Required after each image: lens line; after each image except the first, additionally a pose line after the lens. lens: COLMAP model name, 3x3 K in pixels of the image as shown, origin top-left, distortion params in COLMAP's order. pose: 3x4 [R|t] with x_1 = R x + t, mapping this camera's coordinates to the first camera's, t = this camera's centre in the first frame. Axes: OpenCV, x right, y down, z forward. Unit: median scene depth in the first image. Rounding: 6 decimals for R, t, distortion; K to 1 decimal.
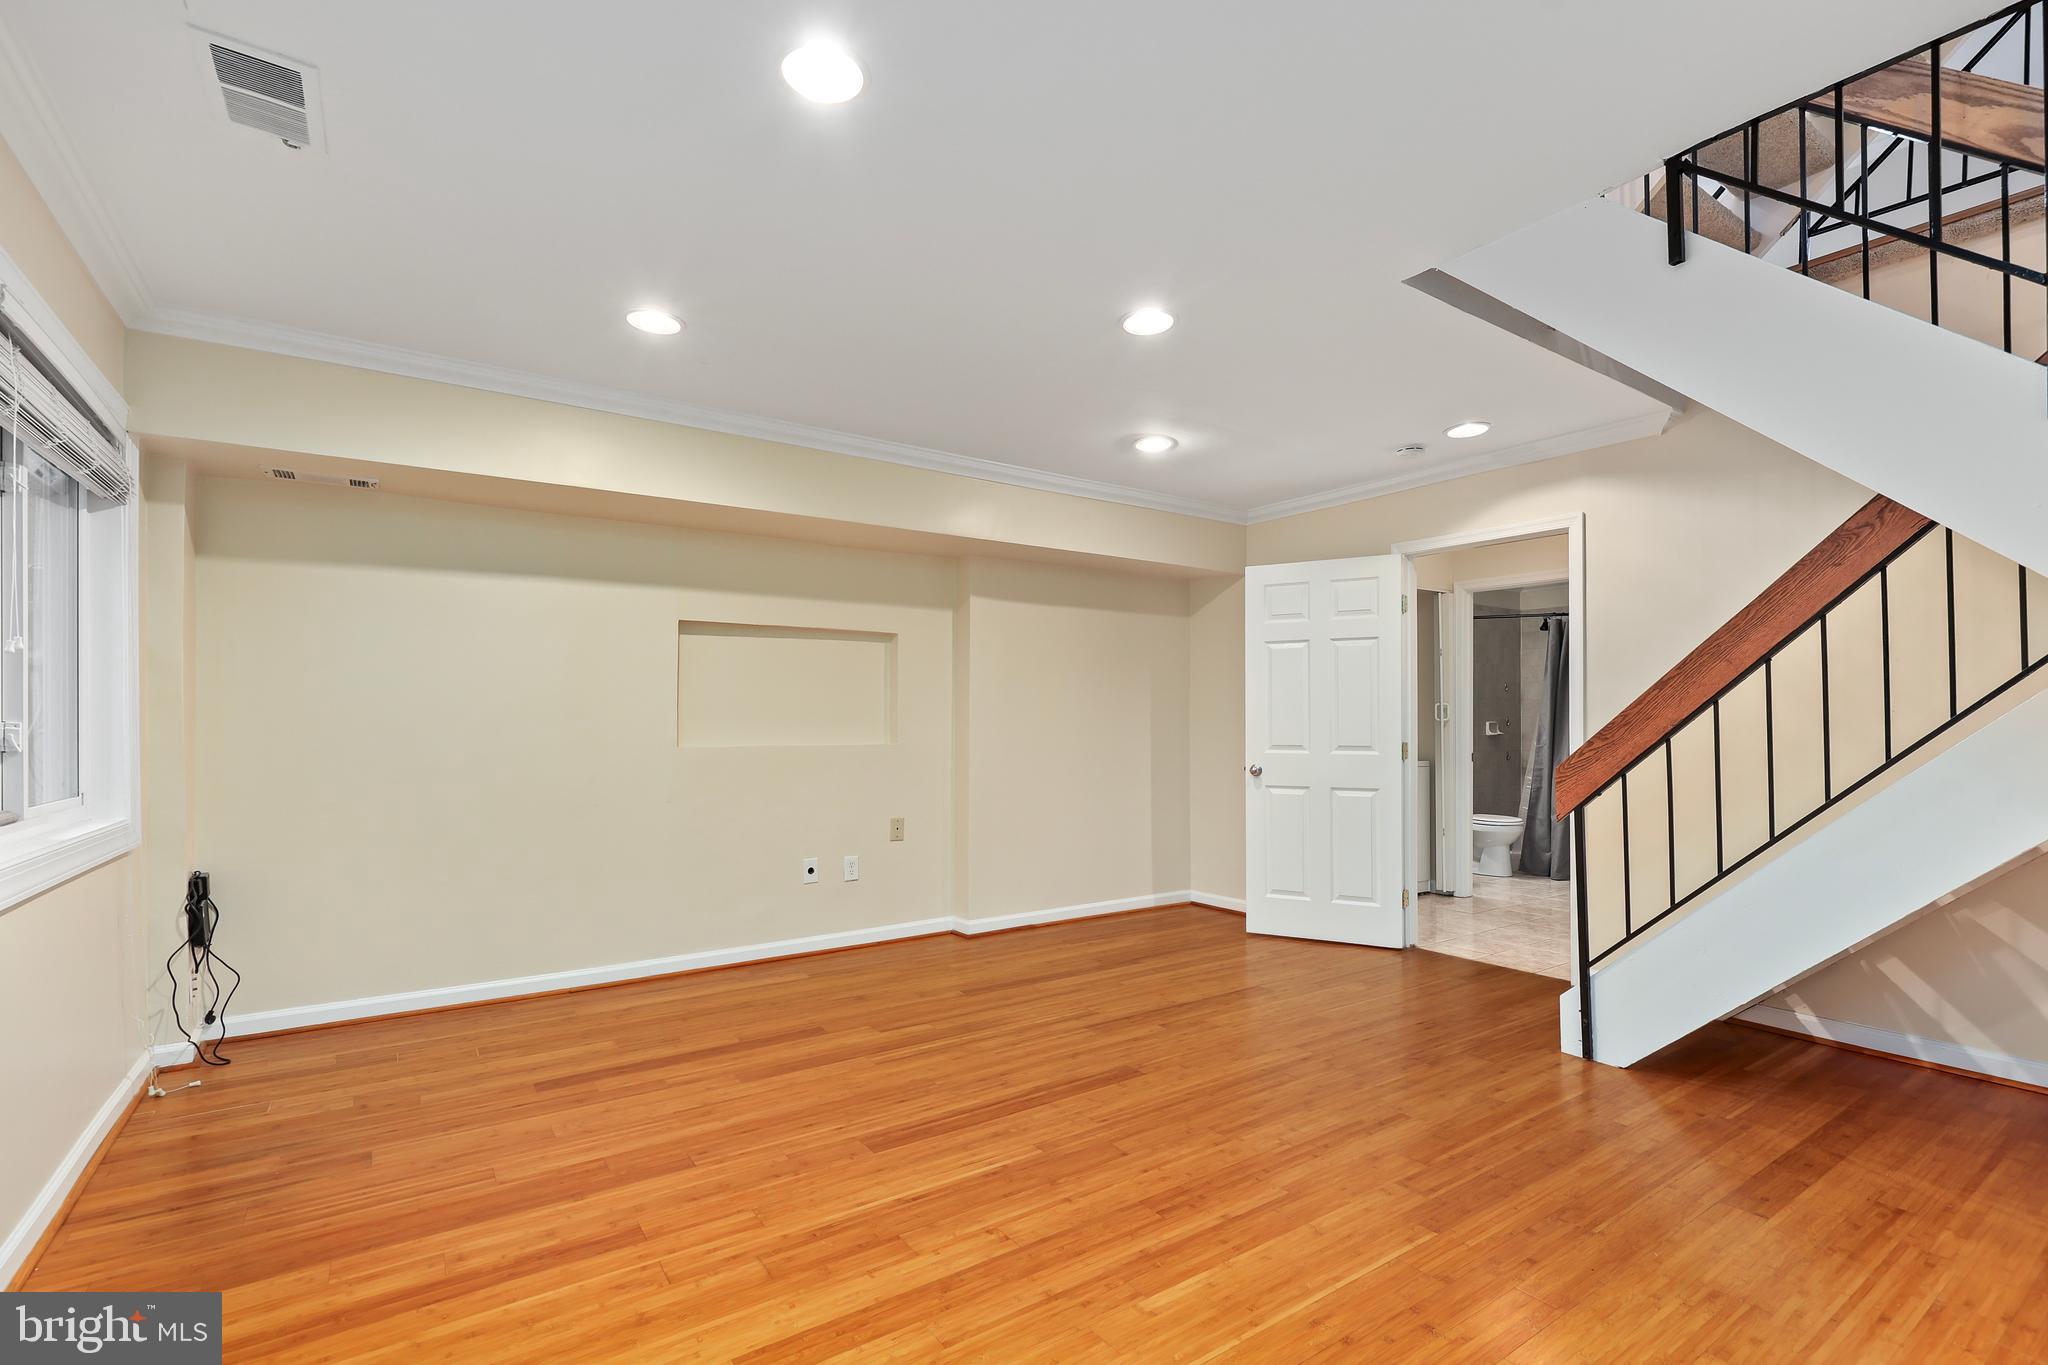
lens RADIAL K [[918.2, 0, 1035.4], [0, 918.2, 716.4], [0, 0, 1]] dist [0.000439, -0.000112]
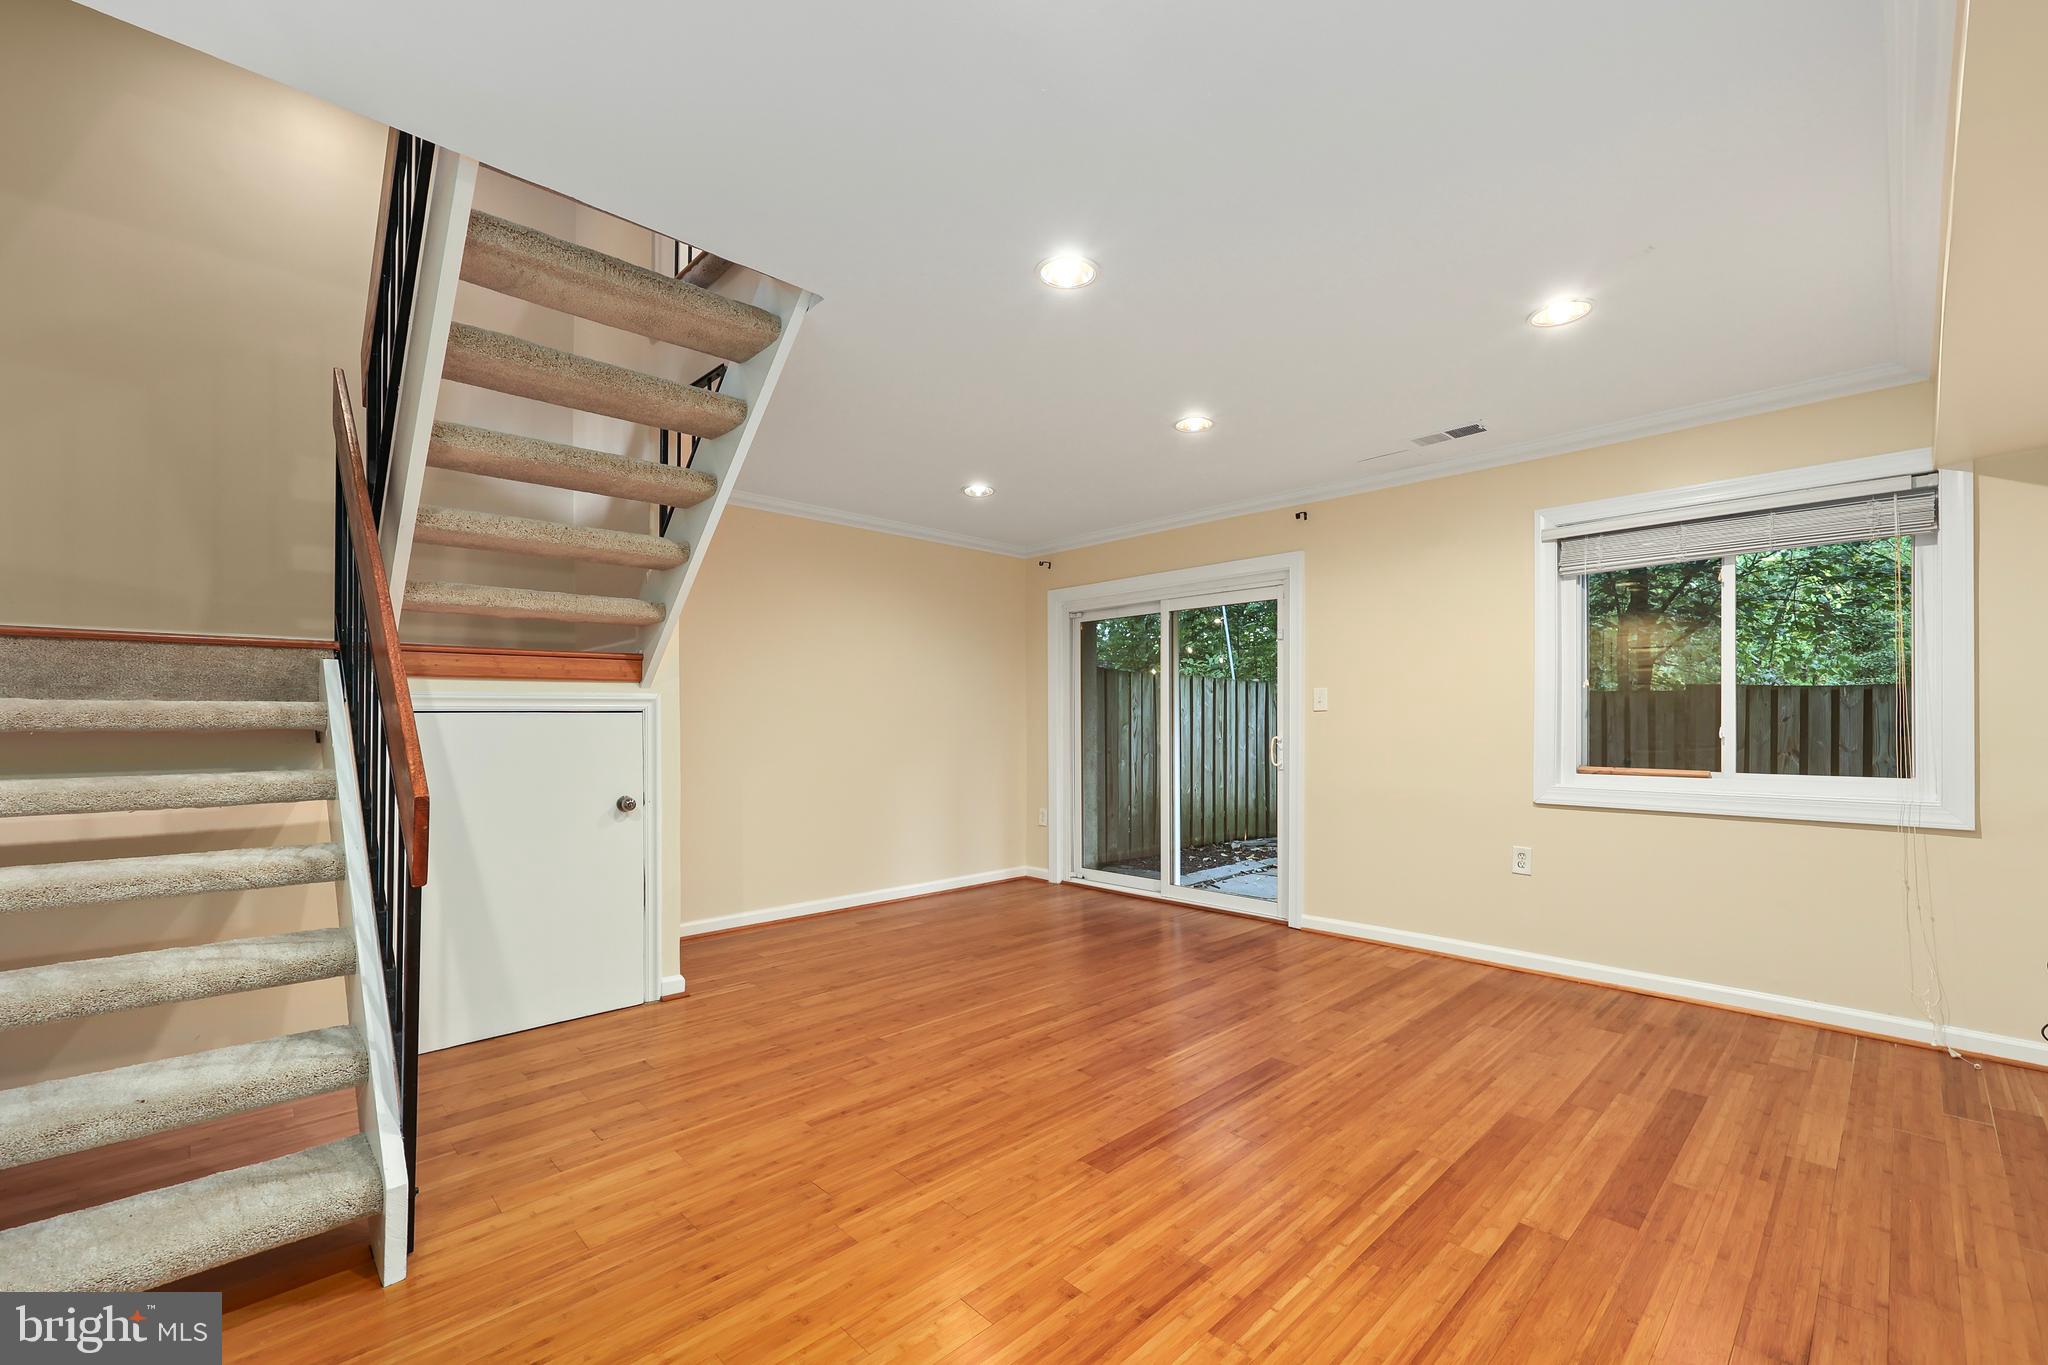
lens RADIAL K [[848.5, 0, 1029.9], [0, 848.5, 714.0], [0, 0, 1]] dist [0.002457, -0.000485]
pose [[-0.987867, 0.003958, -0.155251, 0.306301], [0.006982, 0.999796, -0.018938, 0.015592], [0.155144, -0.019792, -0.987694, 1.918651]]
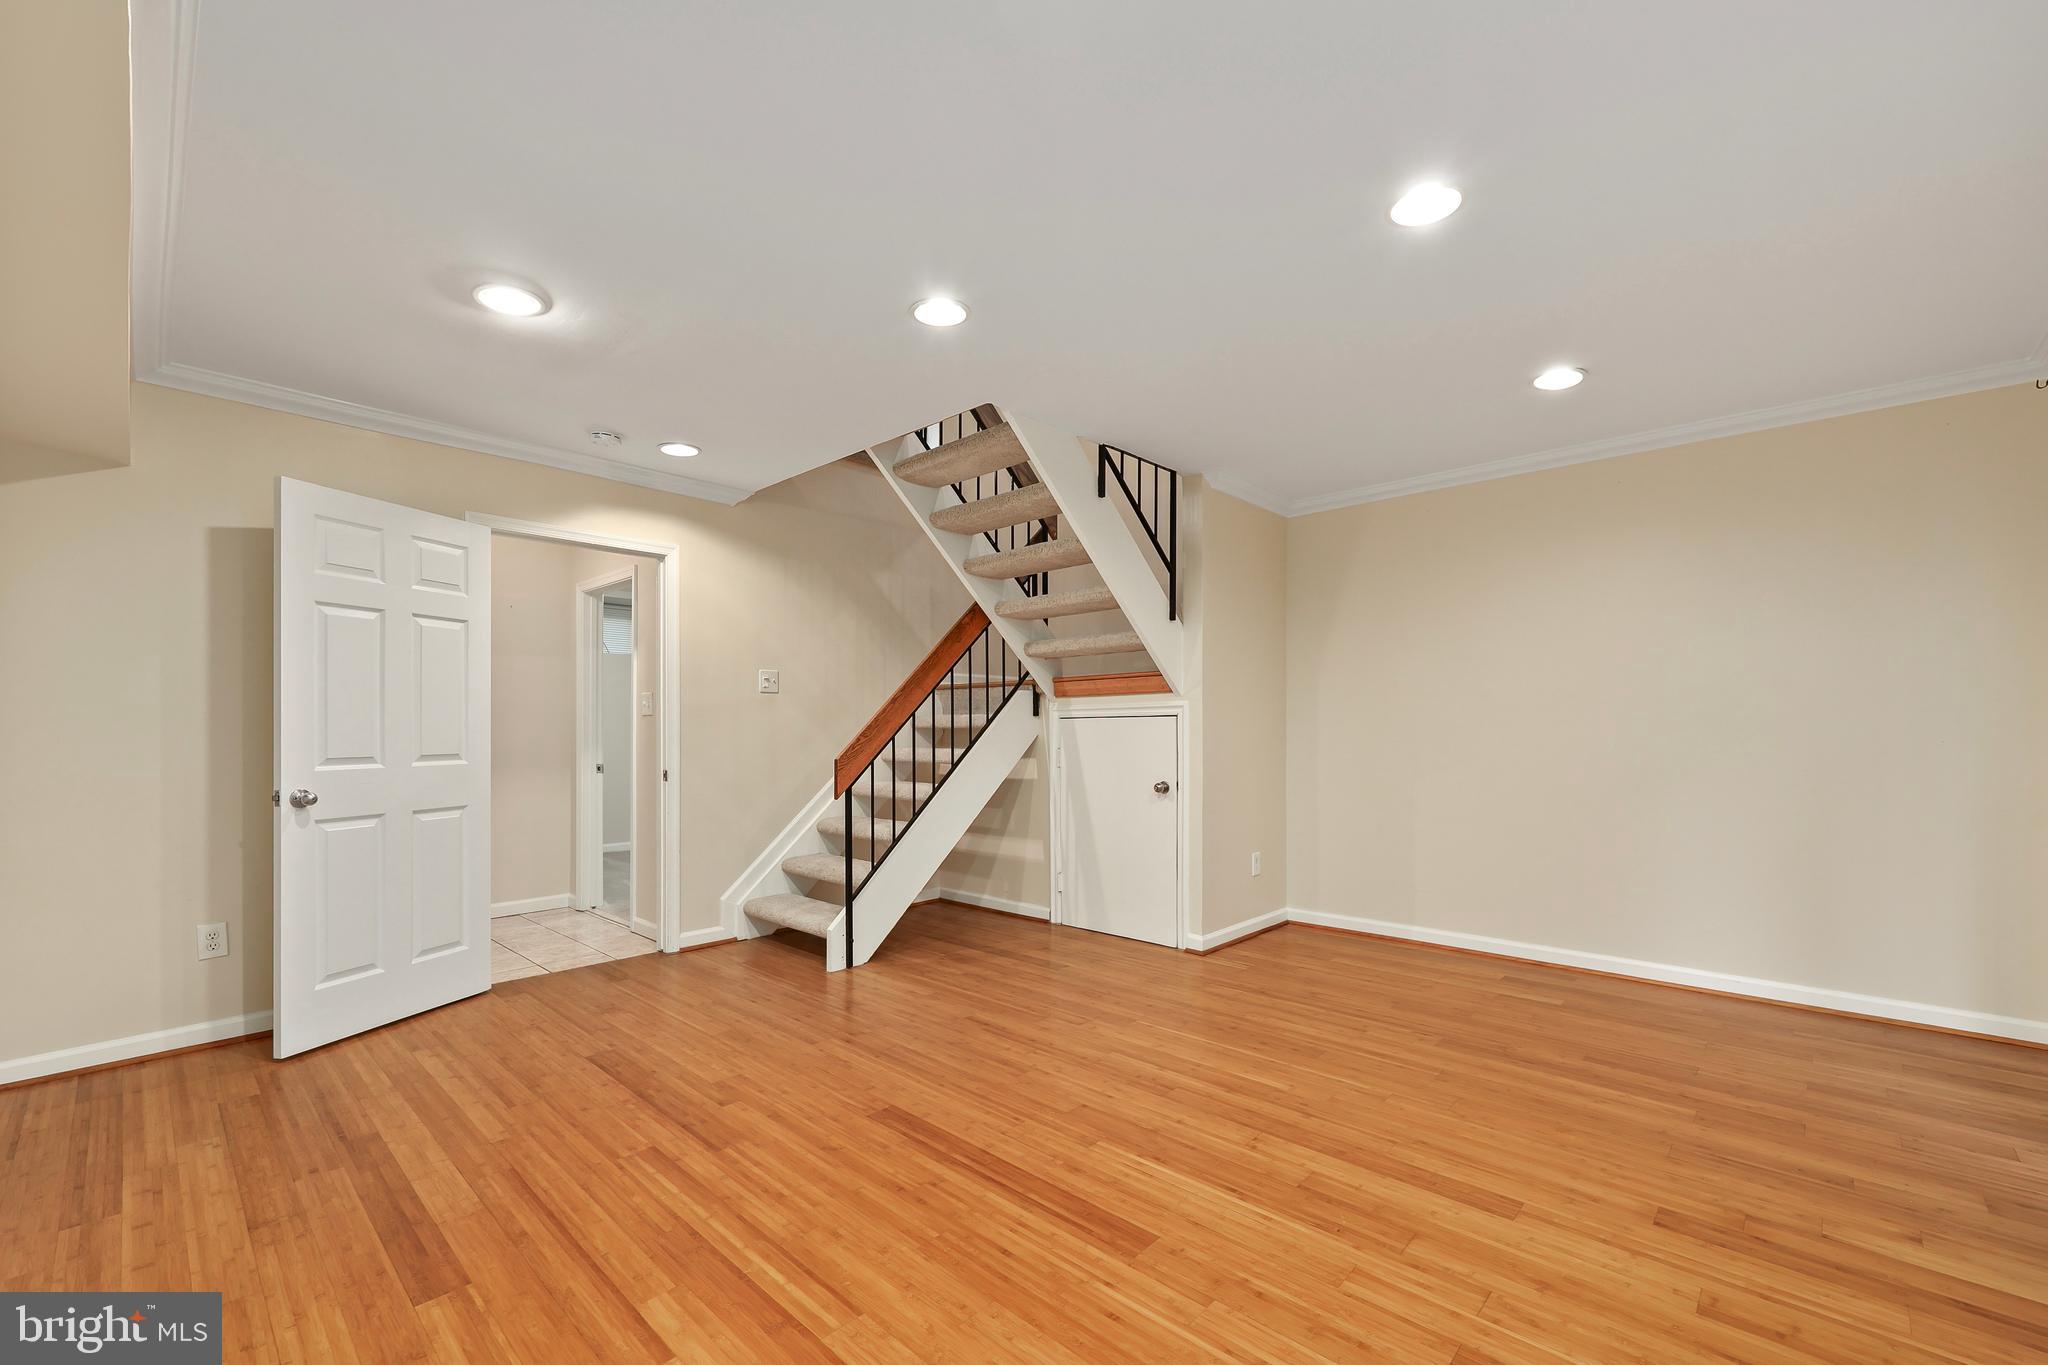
lens RADIAL K [[848.5, 0, 1029.9], [0, 848.5, 714.0], [0, 0, 1]] dist [0.002457, -0.000485]
pose [[-0.199055, 0.016699, 0.979846, -0.824868], [-0.004428, 0.999829, -0.017939, 0.014337], [-0.979978, -0.007910, -0.198947, 1.148316]]
